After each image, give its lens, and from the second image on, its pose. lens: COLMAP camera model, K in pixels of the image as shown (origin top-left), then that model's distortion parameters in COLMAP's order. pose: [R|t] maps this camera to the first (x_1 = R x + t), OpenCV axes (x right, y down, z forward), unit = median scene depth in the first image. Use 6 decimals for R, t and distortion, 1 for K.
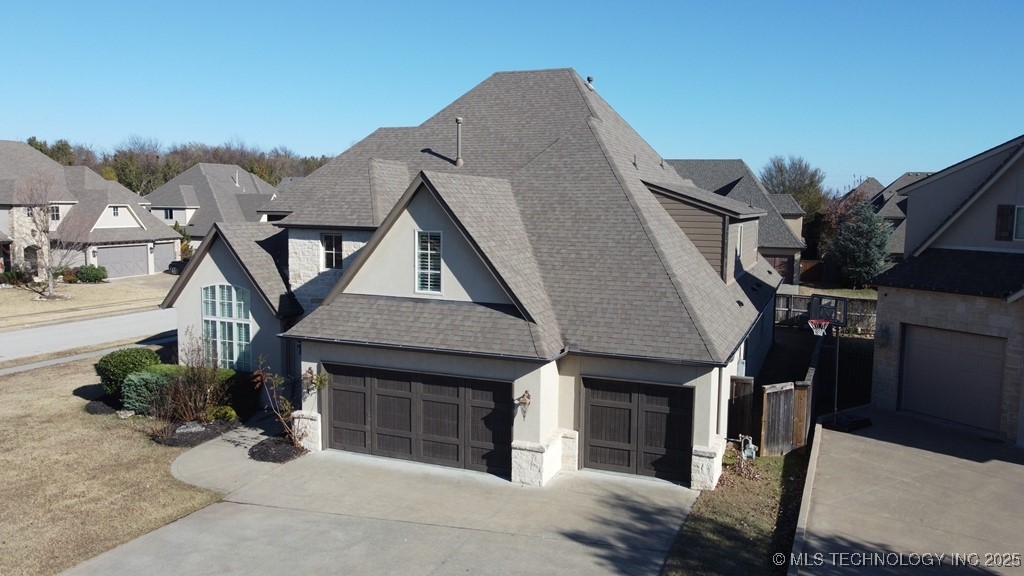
lens RADIAL K [[778.6, 0, 506.3], [0, 778.6, 286.5], [0, 0, 1]] dist [-0.004018, 0.000074]
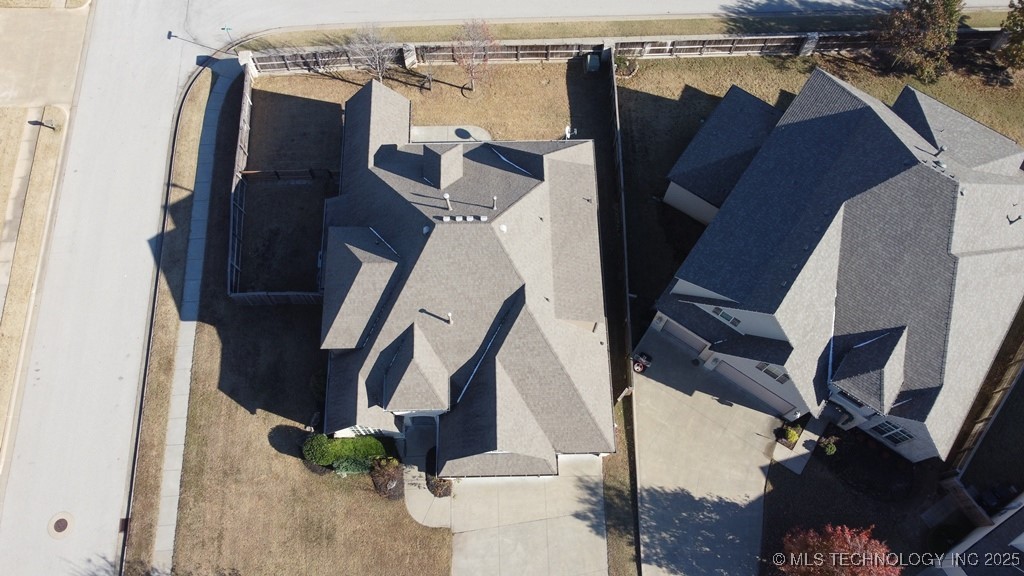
lens RADIAL K [[778.9, 0, 505.1], [0, 778.9, 284.9], [0, 0, 1]] dist [-0.002273, 0.009610]
pose [[0.914624, -0.377649, 0.144374, -0.223168], [0.047743, 0.455478, 0.888966, -2.288985], [-0.401476, -0.806177, 0.434621, 0.358765]]
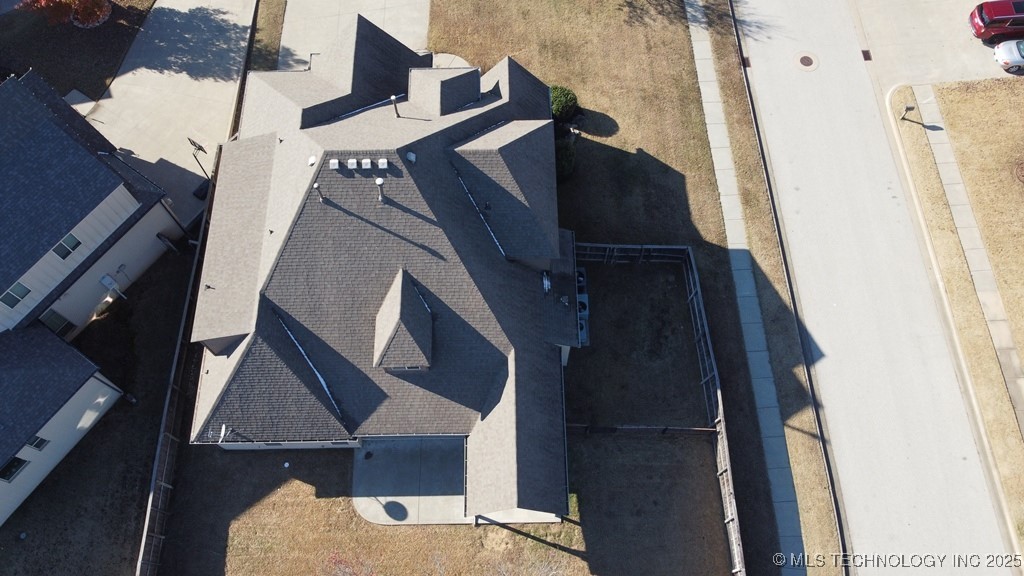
lens RADIAL K [[778.6, 0, 506.3], [0, 778.6, 286.5], [0, 0, 1]] dist [-0.004018, 0.000074]
pose [[-0.918346, 0.359858, -0.164752, 0.145020], [-0.043383, 0.322236, 0.945665, -1.939587], [0.393394, 0.875595, -0.280312, 2.359942]]
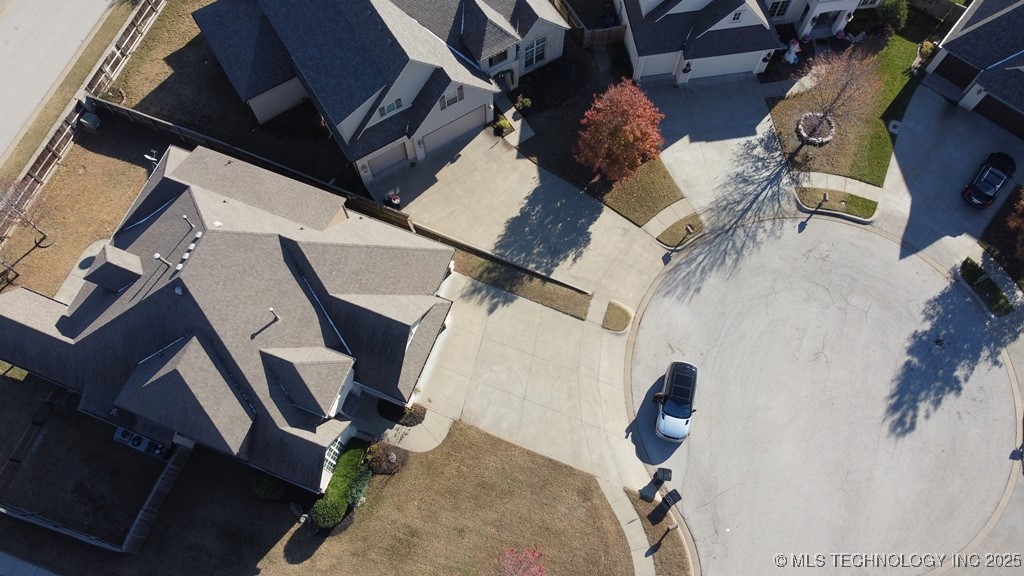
lens RADIAL K [[778.6, 0, 506.3], [0, 778.6, 286.5], [0, 0, 1]] dist [-0.004018, 0.000074]
pose [[-0.018669, -0.933466, 0.358180, -0.829423], [0.109642, 0.354171, 0.928731, -2.304148], [-0.993796, 0.056610, 0.095735, 0.431918]]
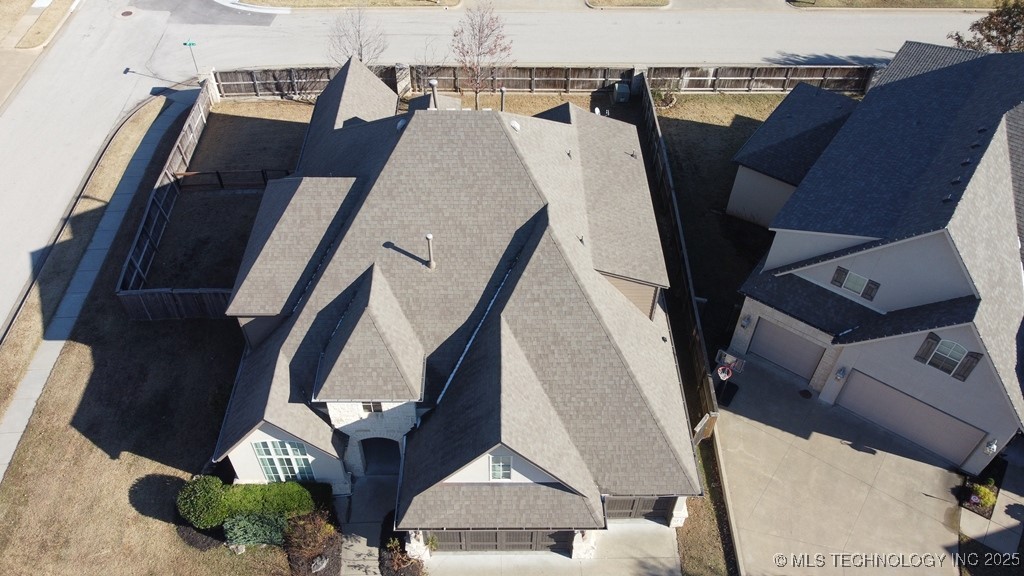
lens RADIAL K [[778.6, 0, 506.3], [0, 778.6, 286.5], [0, 0, 1]] dist [-0.004018, 0.000074]
pose [[0.919825, -0.286132, 0.268422, -0.356102], [0.044060, 0.755187, 0.654027, -1.131927], [-0.389847, -0.589763, 0.707247, 0.213817]]
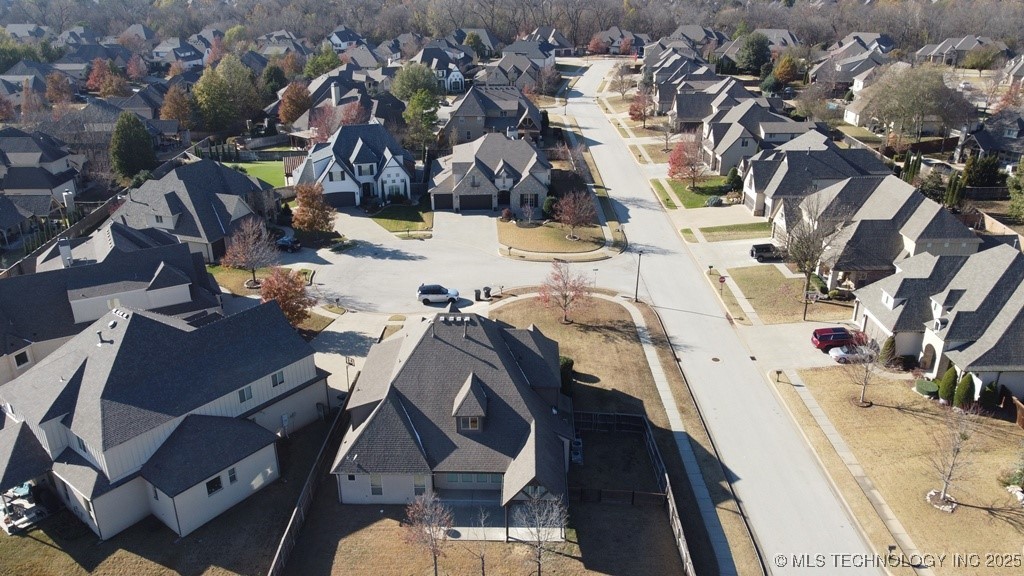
lens RADIAL K [[778.6, 0, 506.3], [0, 778.6, 286.5], [0, 0, 1]] dist [-0.004018, 0.000074]
pose [[-0.933453, 0.136739, -0.331614, 0.927111], [-0.040968, 0.877799, 0.477274, -2.092461], [0.356352, 0.459099, -0.813782, 4.194872]]
